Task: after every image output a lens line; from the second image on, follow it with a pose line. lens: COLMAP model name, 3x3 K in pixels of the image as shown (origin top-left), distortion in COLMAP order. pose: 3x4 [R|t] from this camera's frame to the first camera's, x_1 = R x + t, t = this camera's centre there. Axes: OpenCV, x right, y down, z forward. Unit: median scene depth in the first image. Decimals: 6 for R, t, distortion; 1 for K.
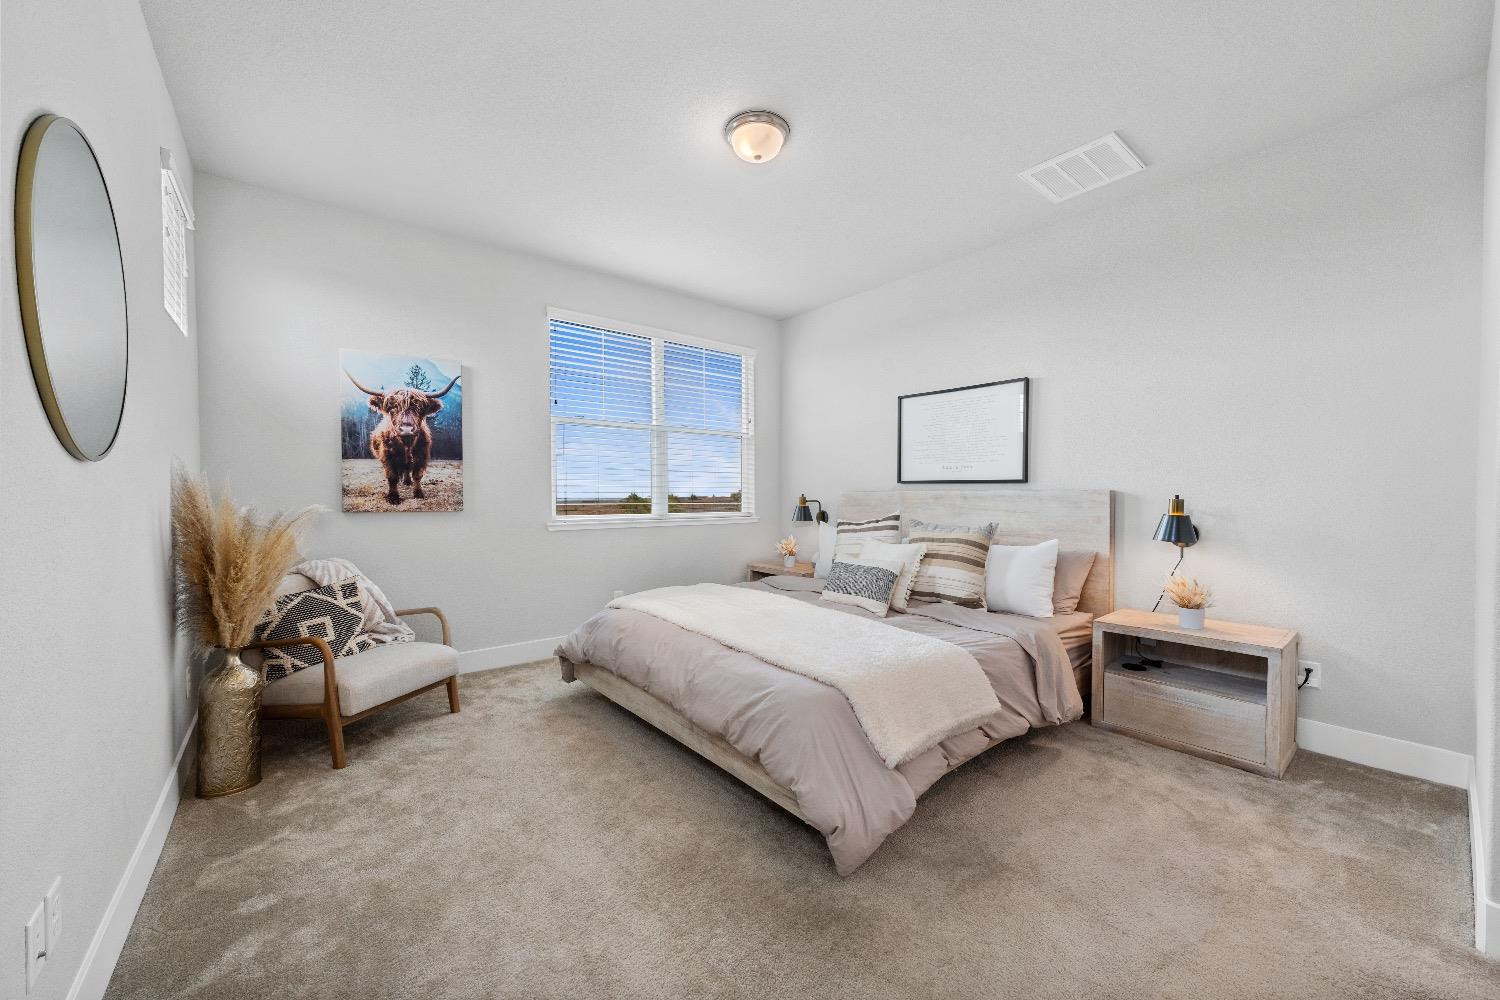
lens RADIAL K [[564.2, 0, 748.0], [0, 564.2, 496.2], [0, 0, 1]] dist [-0.001862, -0.000180]
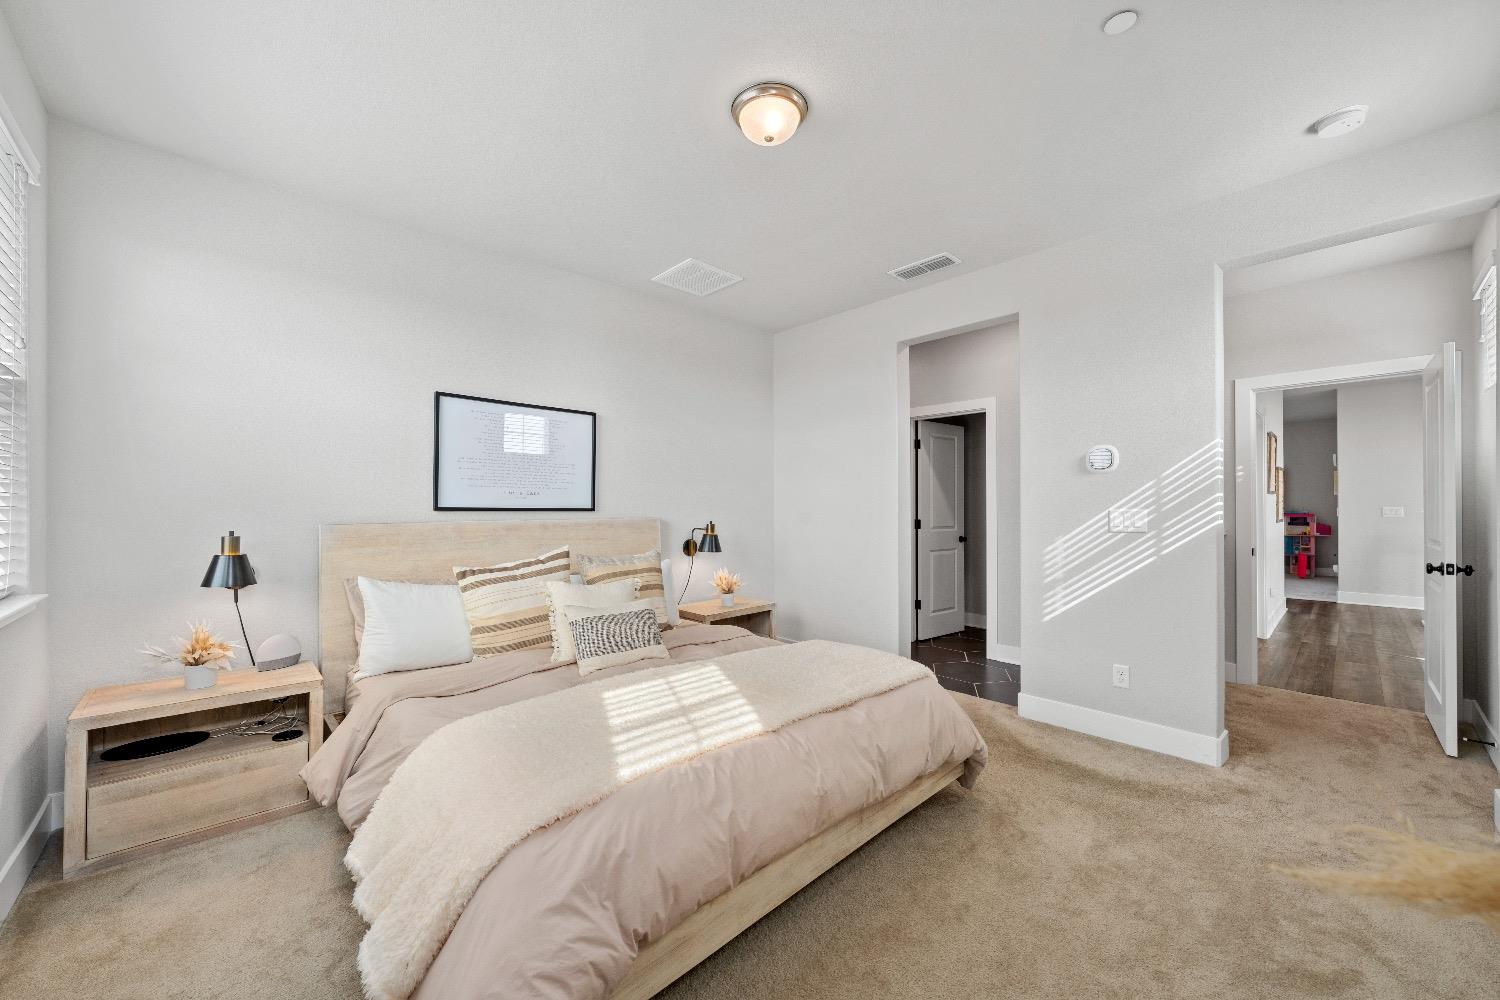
lens RADIAL K [[564.2, 0, 743.6], [0, 564.2, 506.8], [0, 0, 1]] dist [-0.001862, -0.000180]
pose [[-0.074316, 0.020364, 0.997027, -0.726311], [0.028844, 0.999417, -0.018263, -0.010474], [-0.996818, 0.027401, -0.074860, 1.036717]]
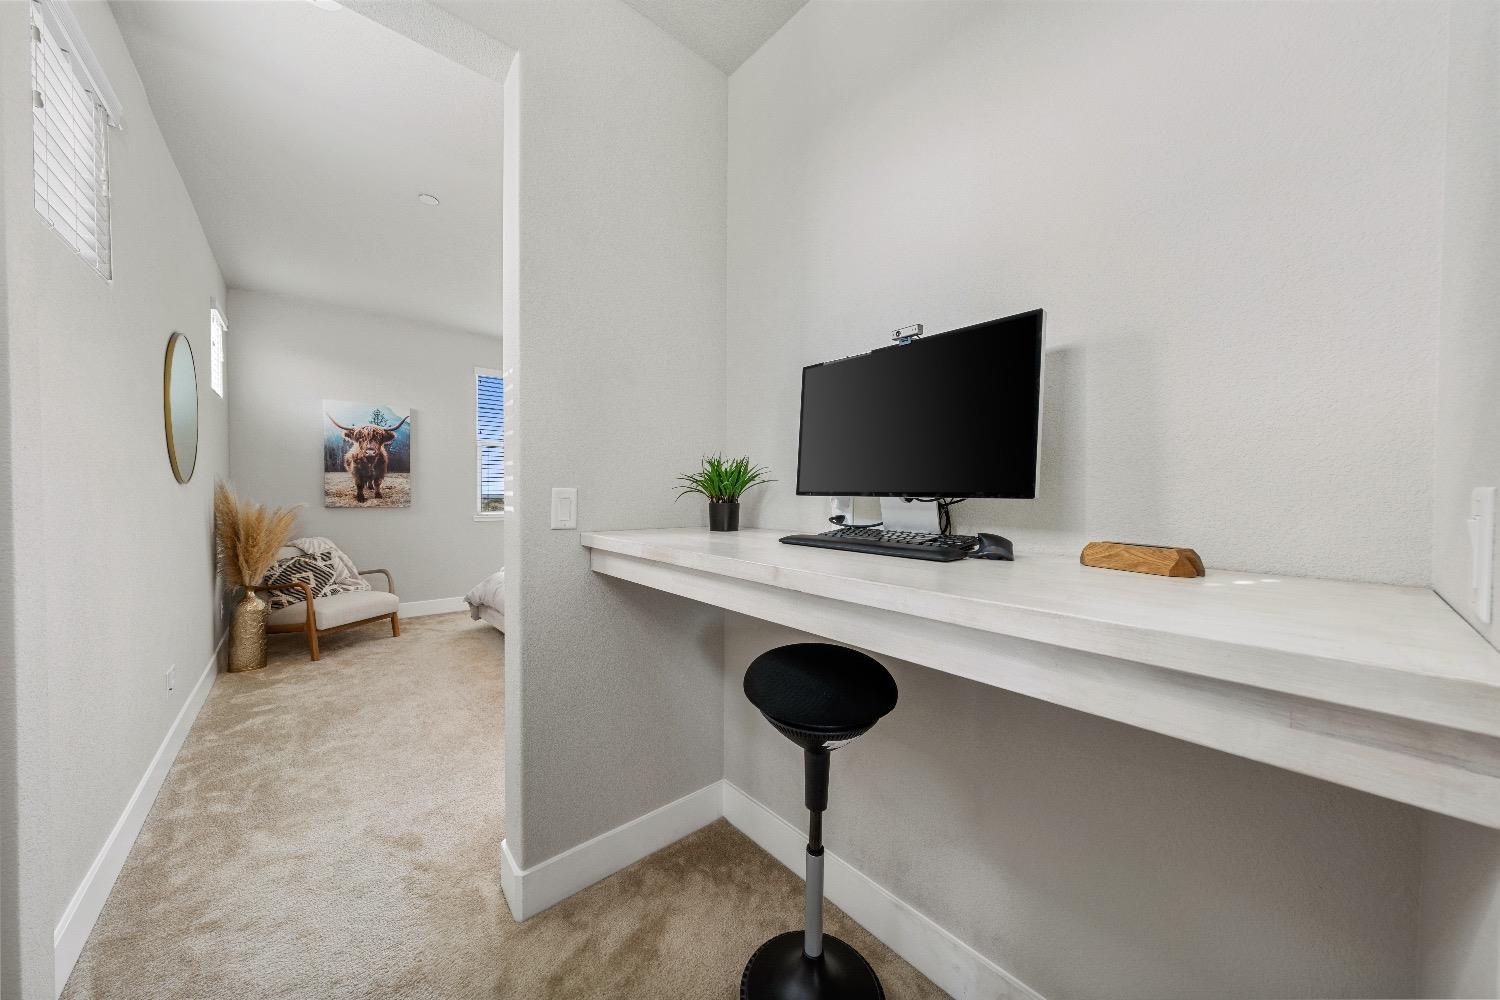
lens RADIAL K [[511.7, 0, 746.3], [0, 511.7, 496.0], [0, 0, 1]] dist [-0.000519, -0.000054]
pose [[0.999375, 0.011313, 0.033503, 0.426915], [-0.011374, 0.999934, 0.001627, -0.019560], [-0.033483, -0.002007, 0.999437, -0.479983]]
